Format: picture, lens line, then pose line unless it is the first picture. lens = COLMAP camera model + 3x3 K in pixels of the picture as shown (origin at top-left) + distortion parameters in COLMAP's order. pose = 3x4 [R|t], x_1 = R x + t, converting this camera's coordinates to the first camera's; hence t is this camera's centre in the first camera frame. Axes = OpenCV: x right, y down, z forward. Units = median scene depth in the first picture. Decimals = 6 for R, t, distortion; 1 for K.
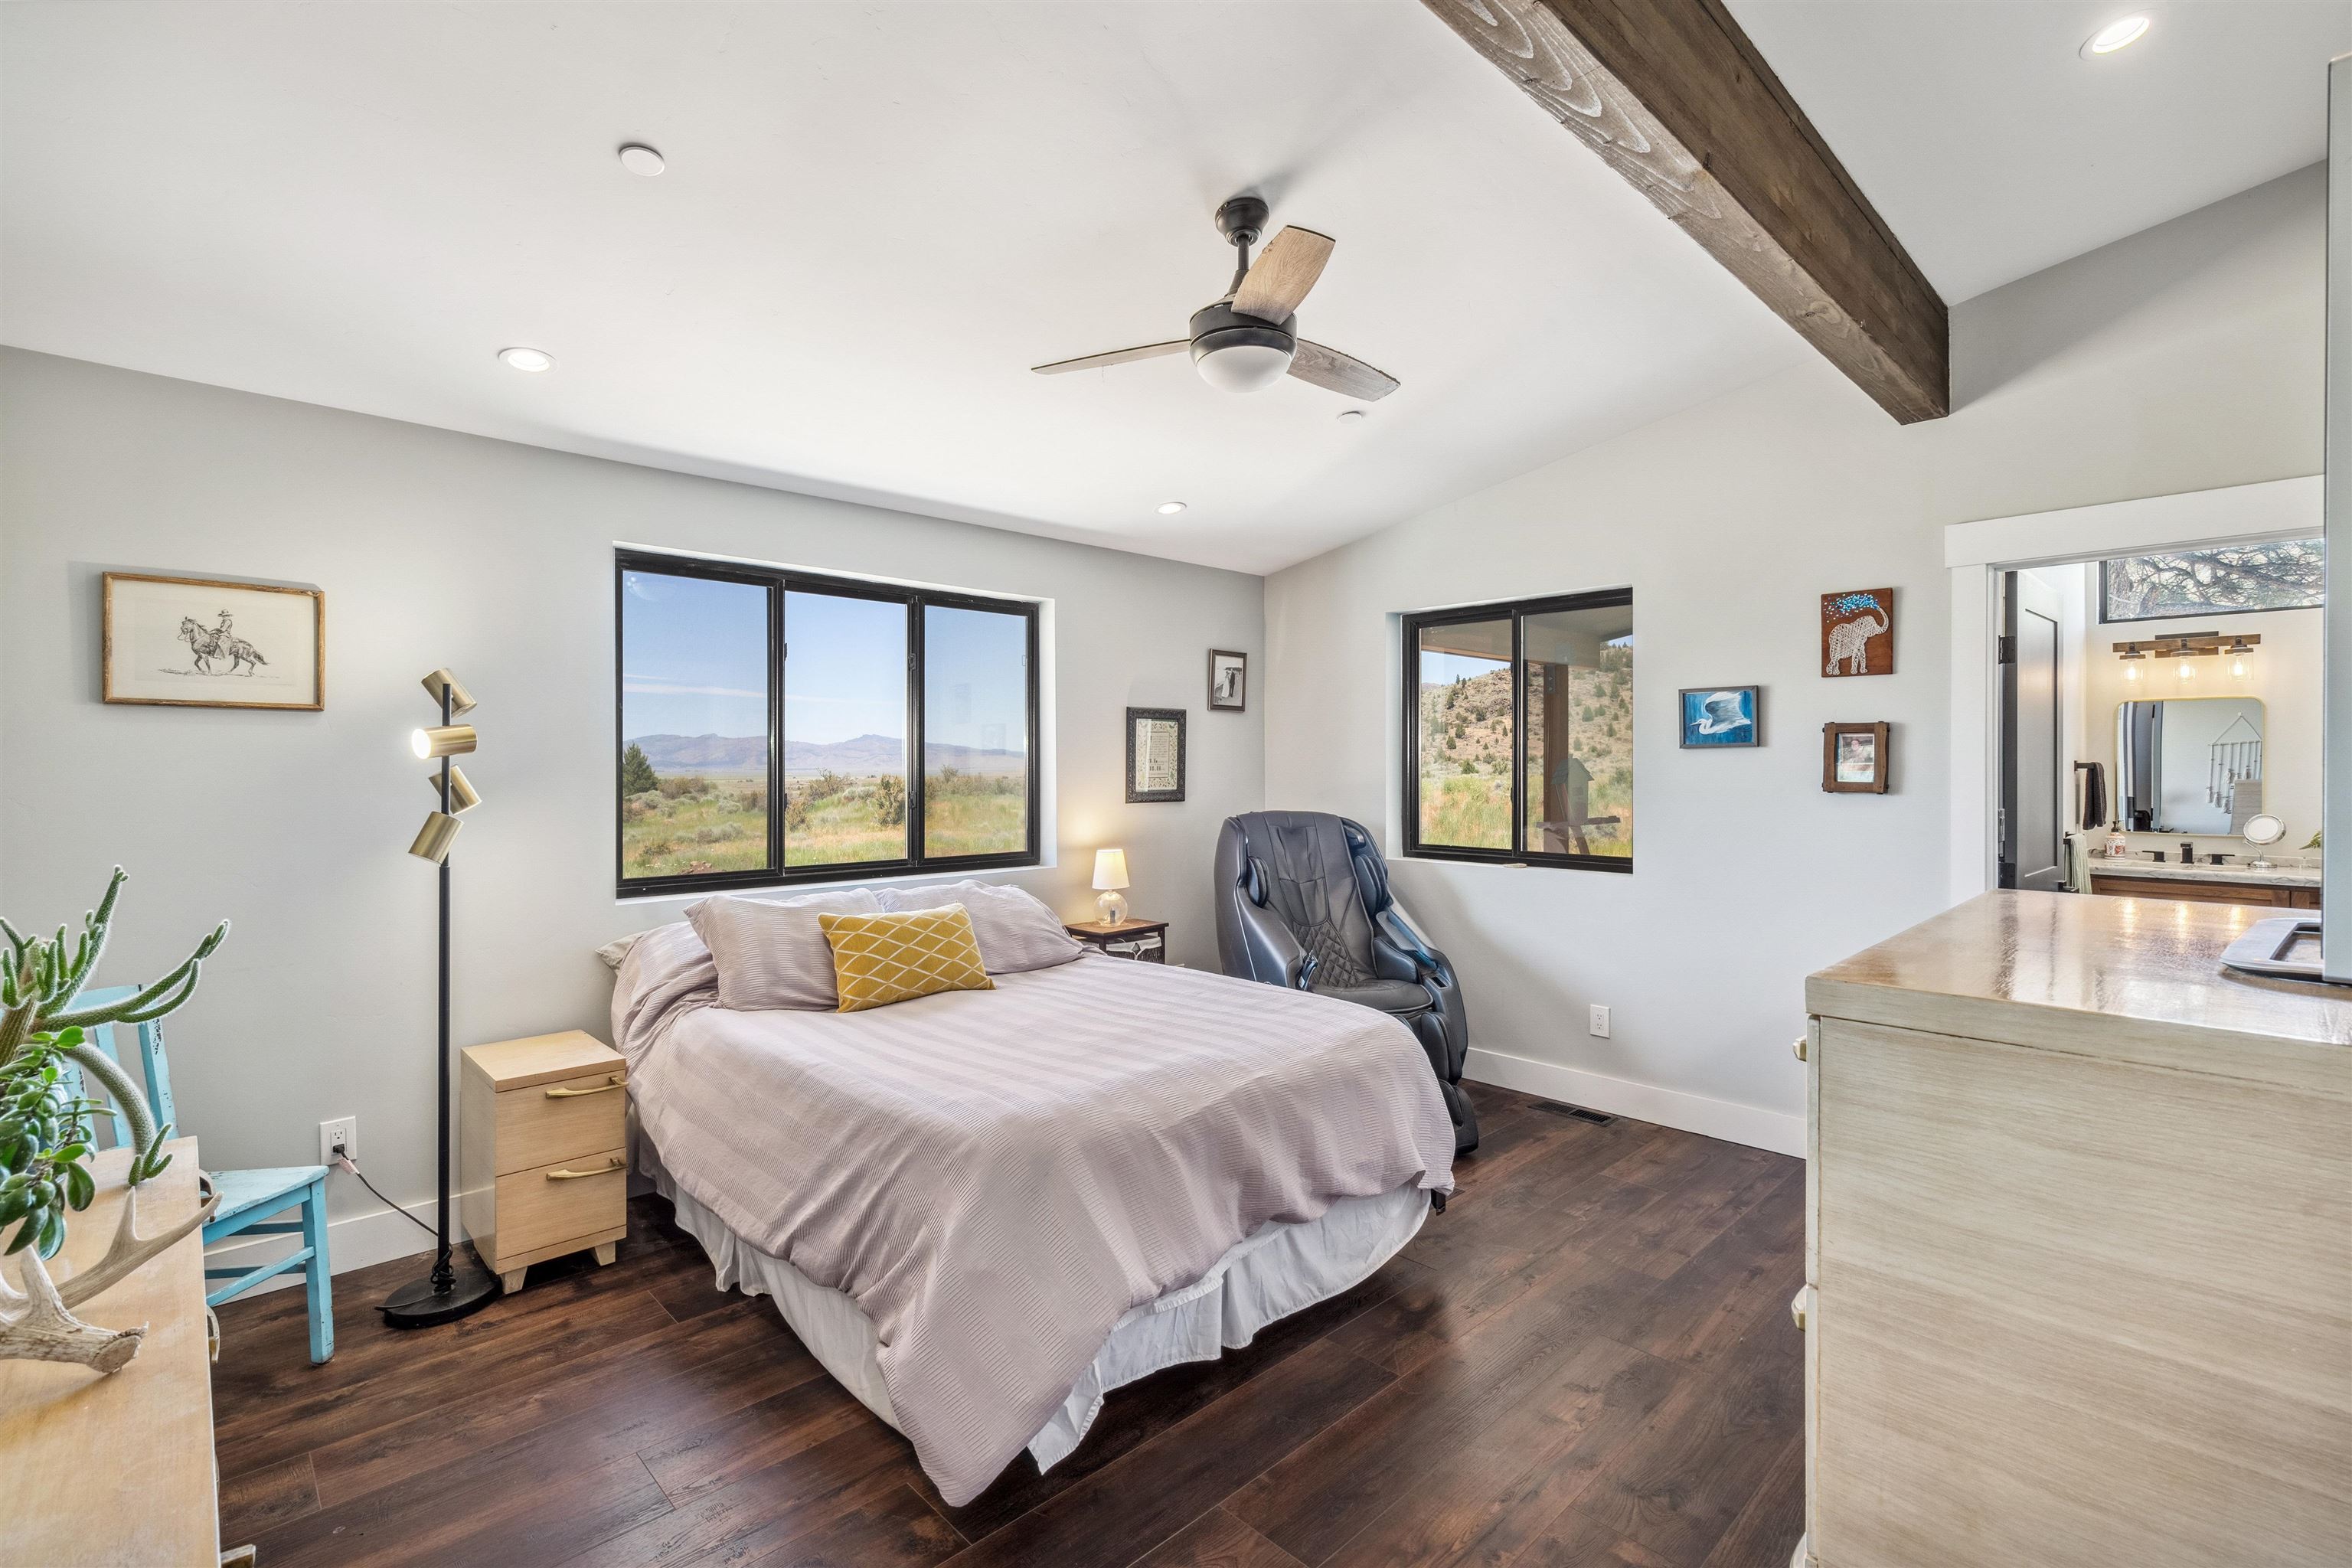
lens RADIAL K [[1066.6, 0, 1183.5], [0, 1066.6, 770.8], [0, 0, 1]] dist [-0.006116, 0.000166]
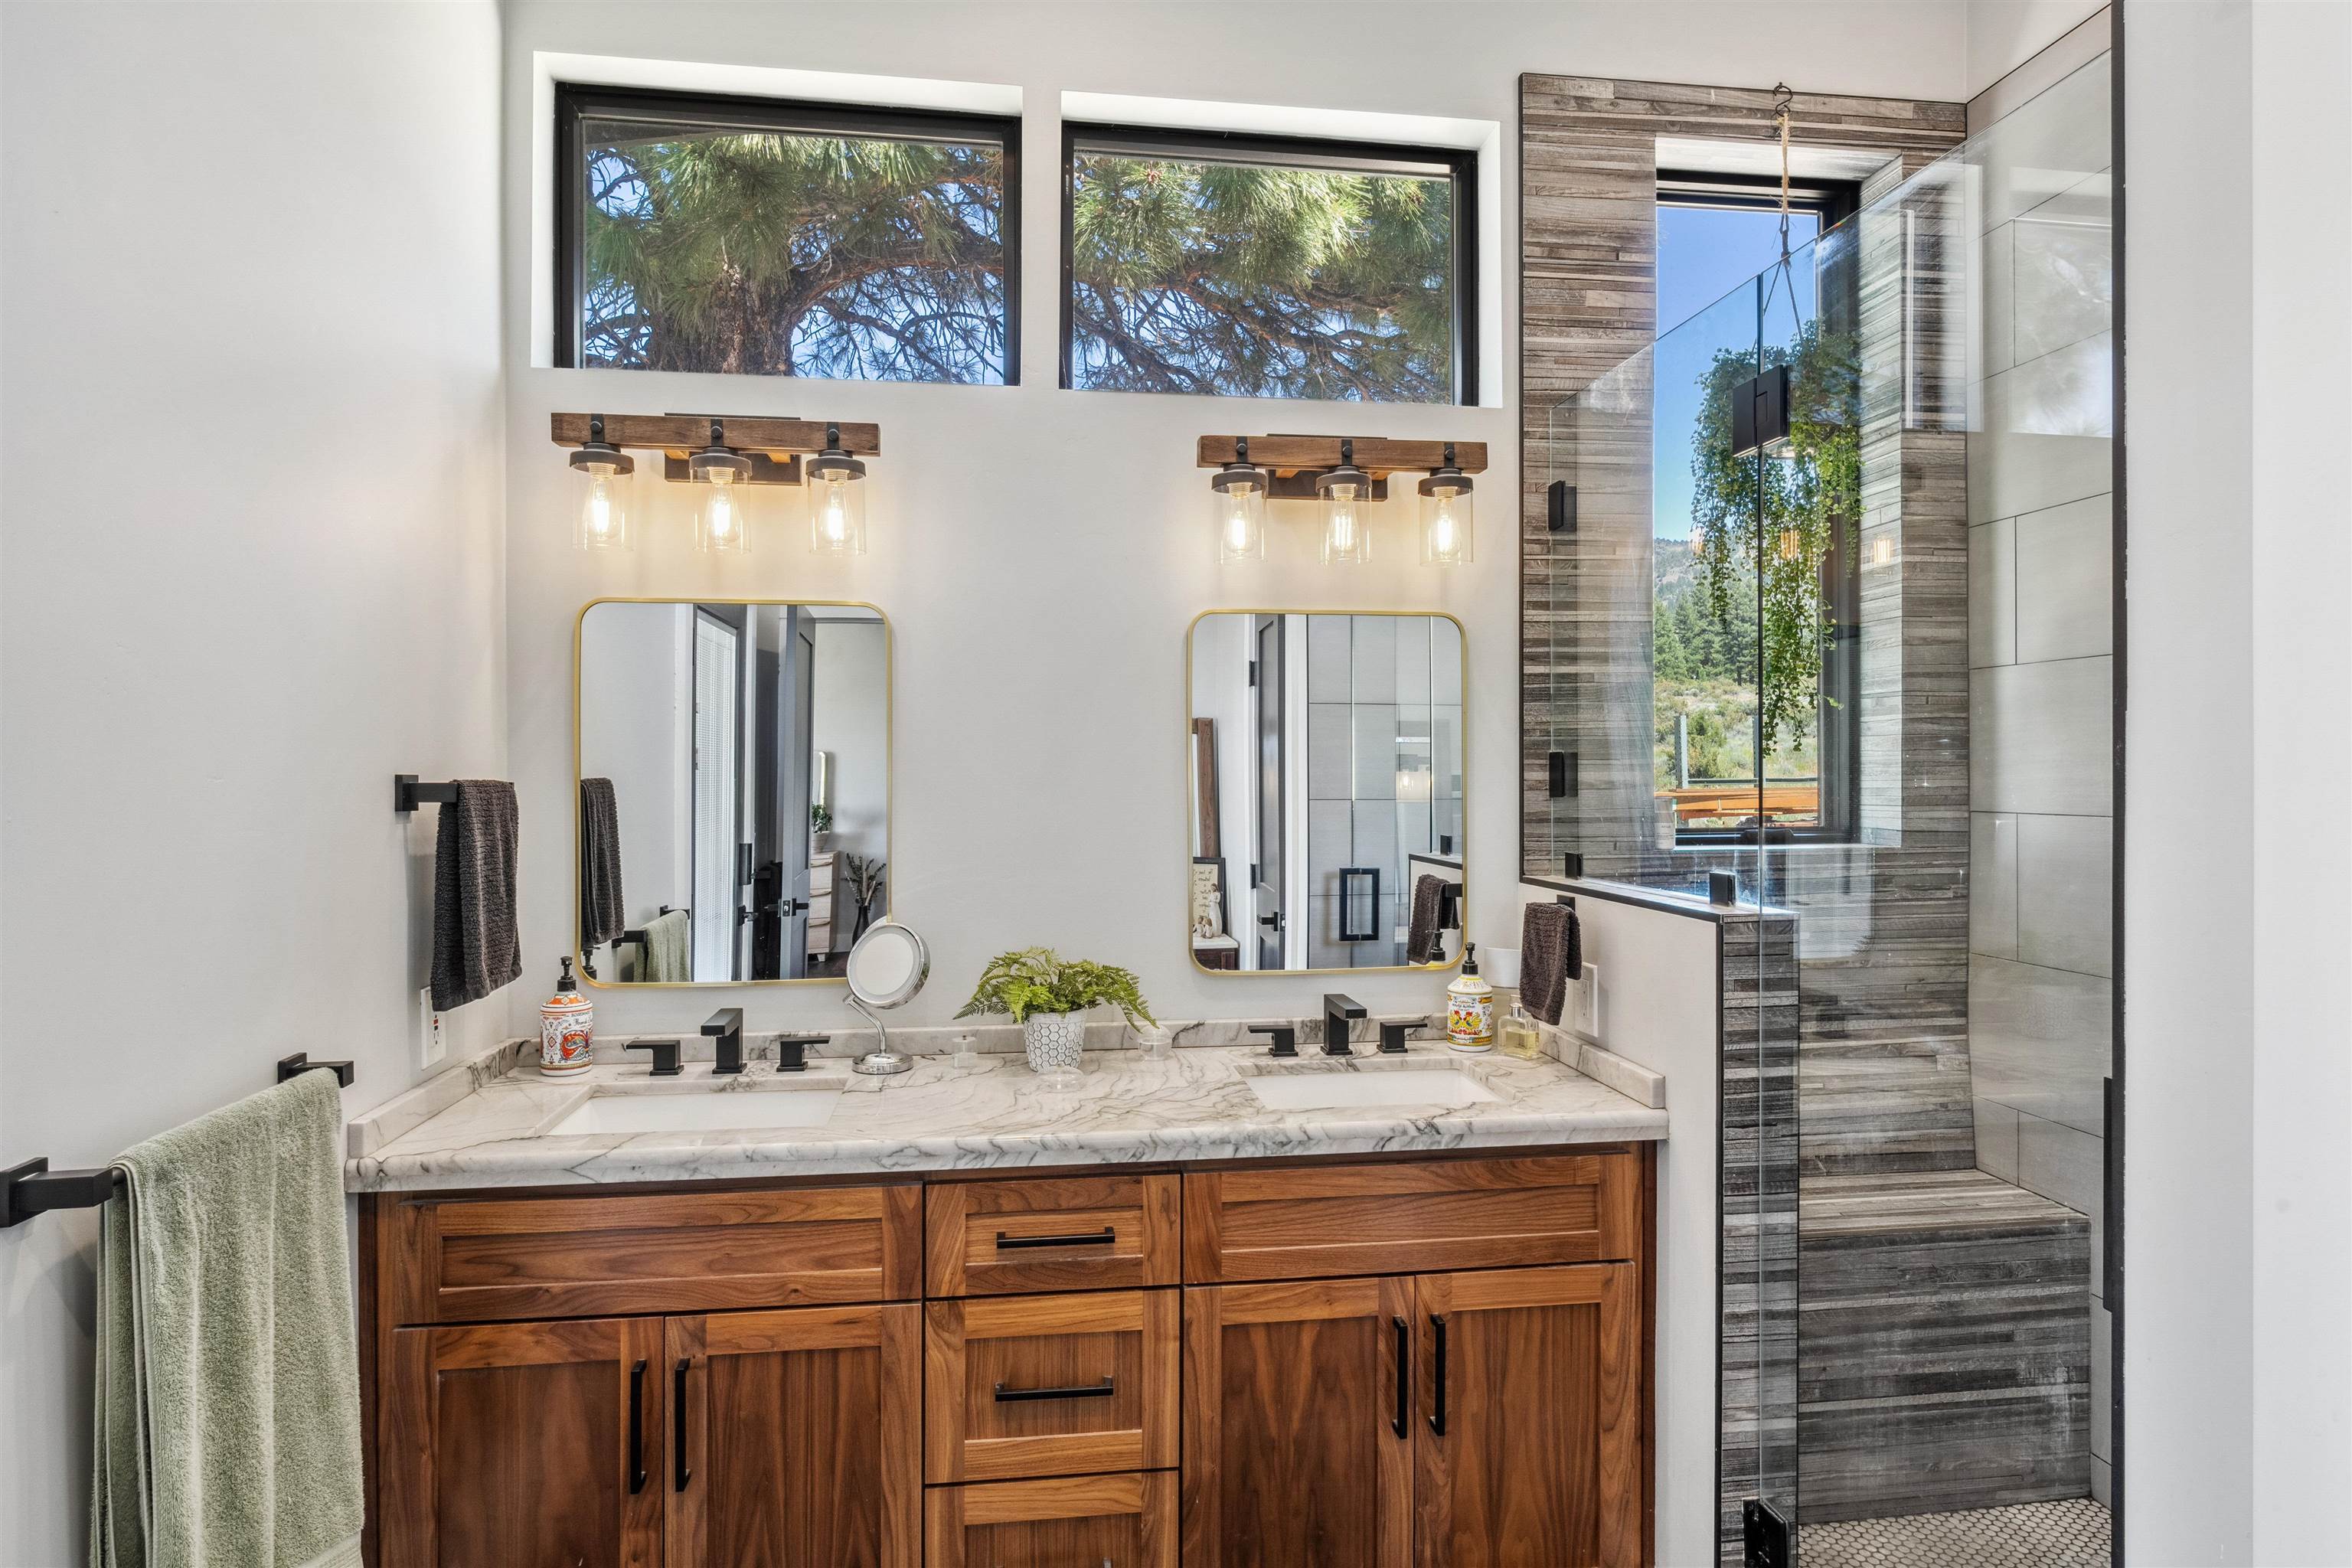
lens RADIAL K [[1297.2, 0, 1173.3], [0, 1297.2, 783.3], [0, 0, 1]] dist [-0.002874, 0.001076]
pose [[0.592561, -0.000818, 0.805525, 0.677554], [0.004035, 0.999990, -0.001952, -0.005651], [-0.805516, 0.004407, 0.592558, 0.619985]]
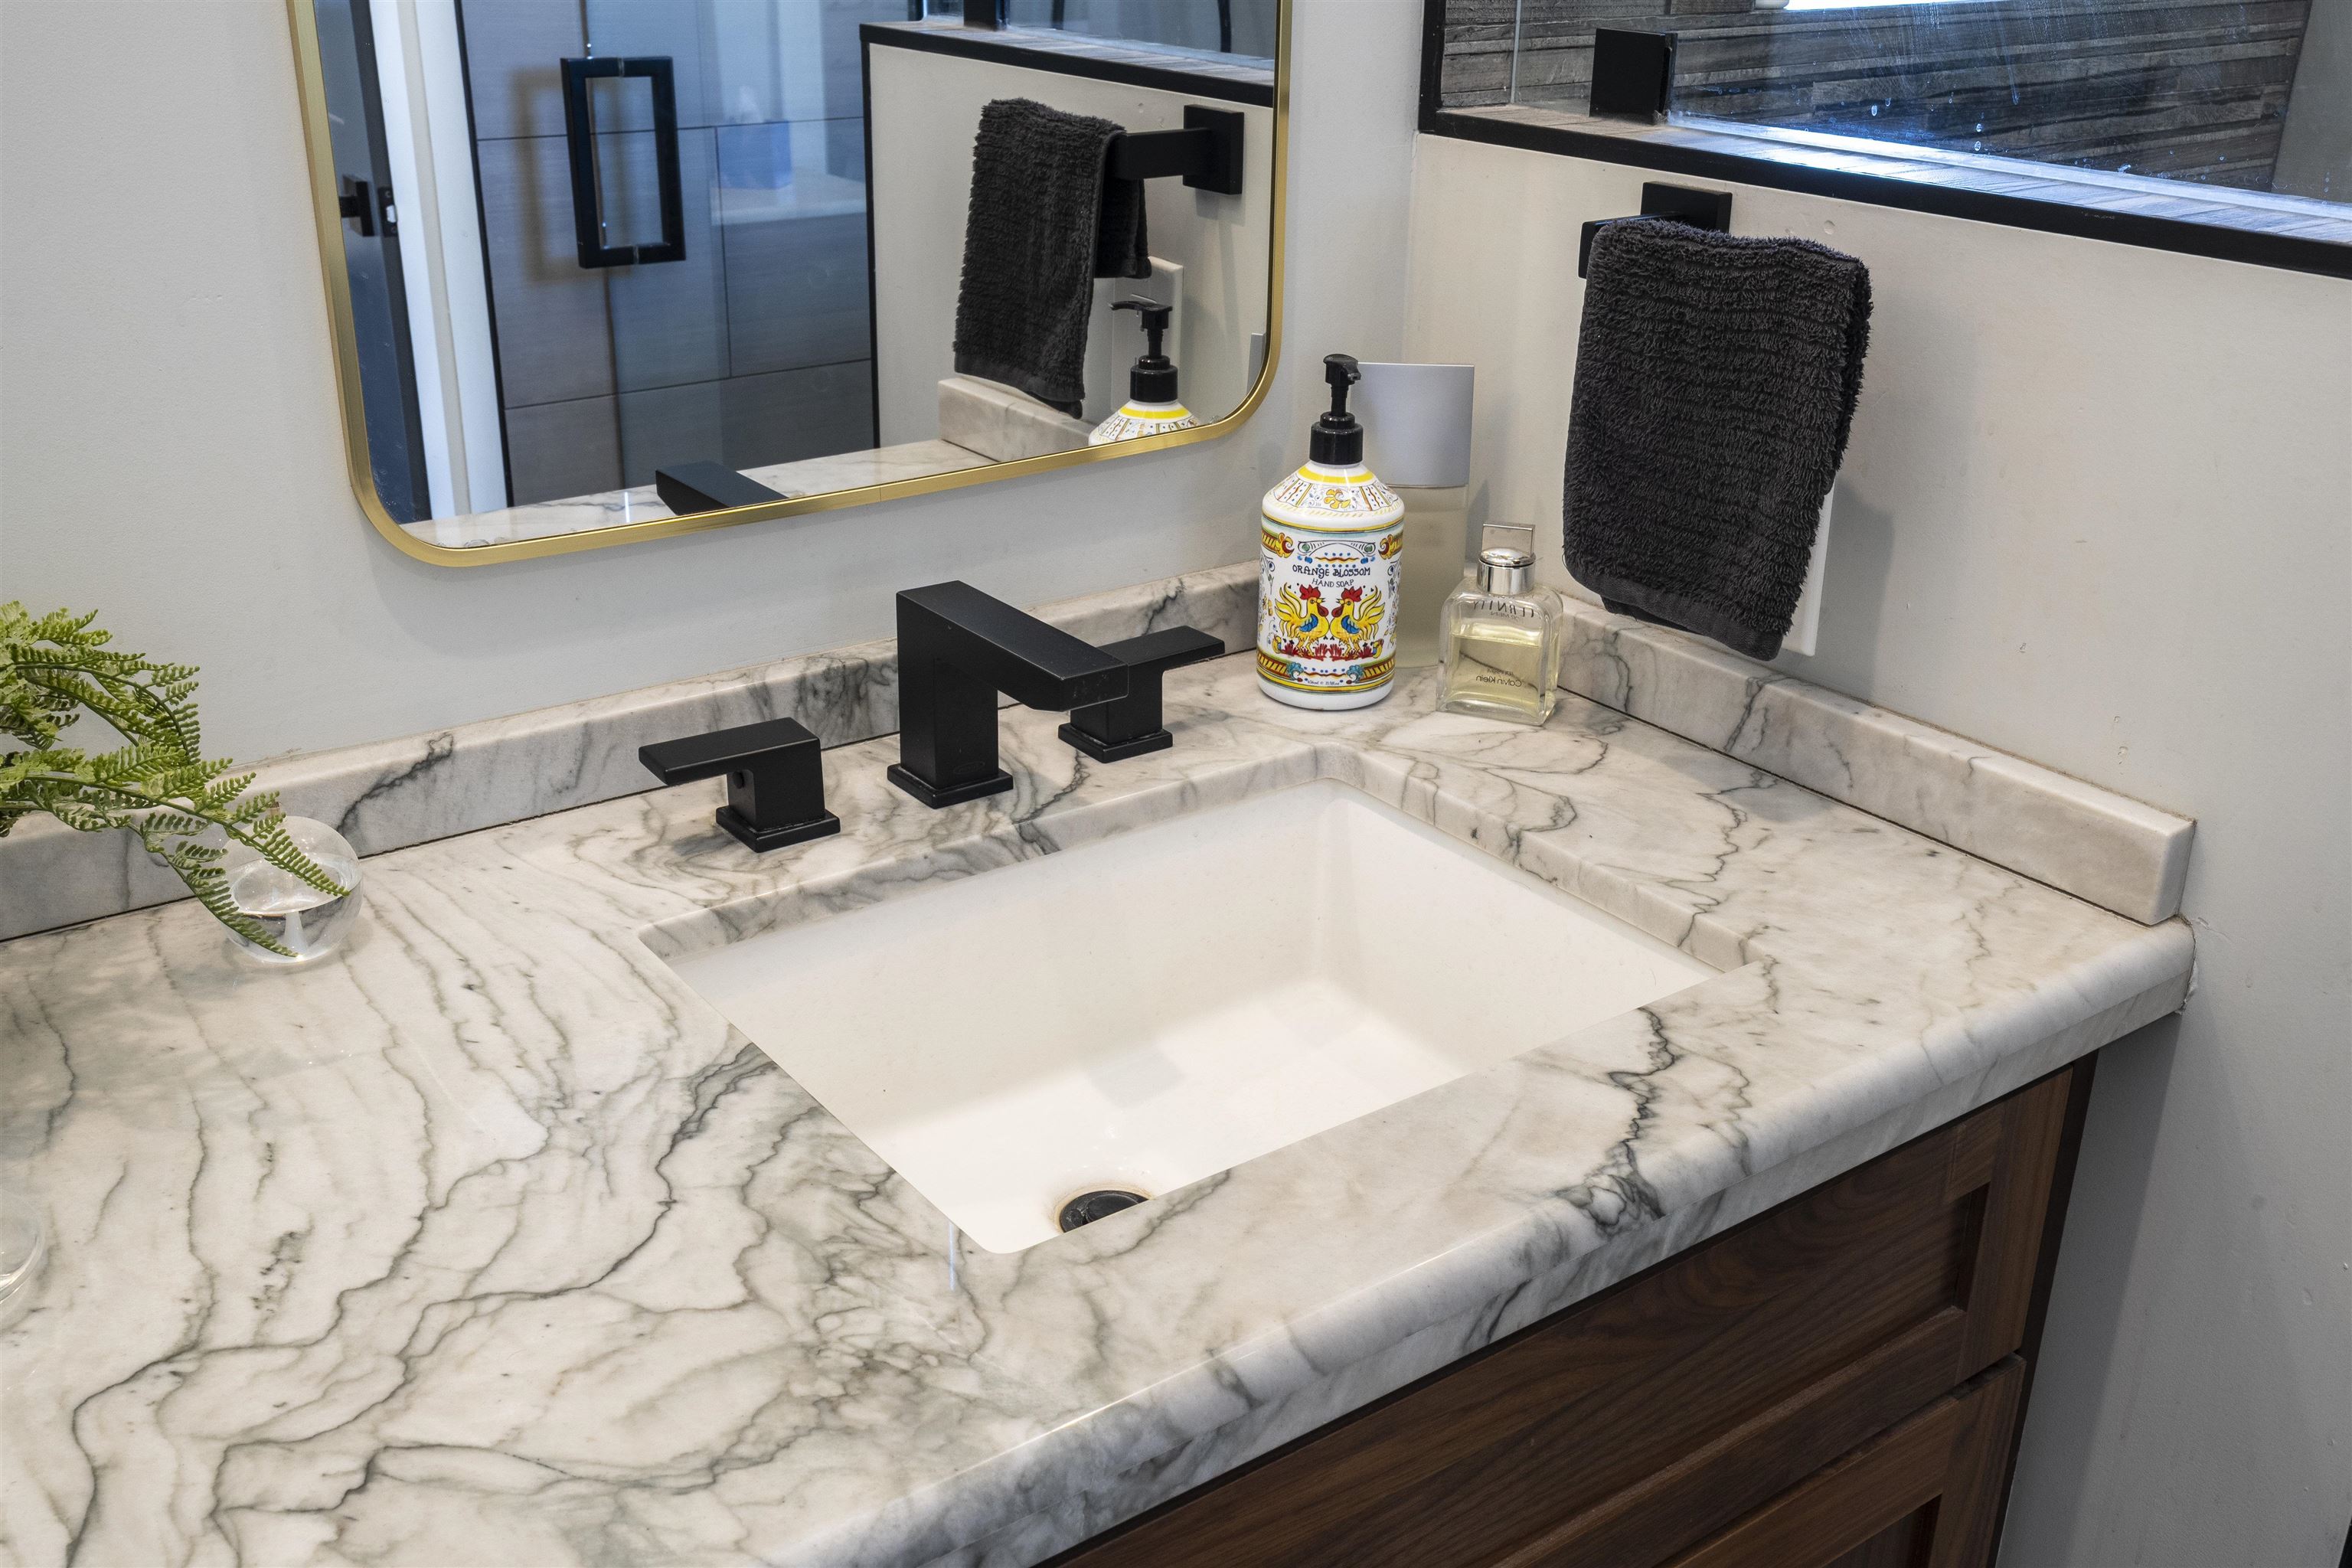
lens RADIAL K [[2235.4, 0, 1176.0], [0, 2235.4, 784.0], [0, 0, 1]] dist [0.007386, -0.011908]
pose [[0.135058, -0.380931, 0.914686, 0.909343], [-0.008905, 0.922640, 0.385559, 0.002443], [-0.990798, -0.060218, 0.121218, 0.824357]]
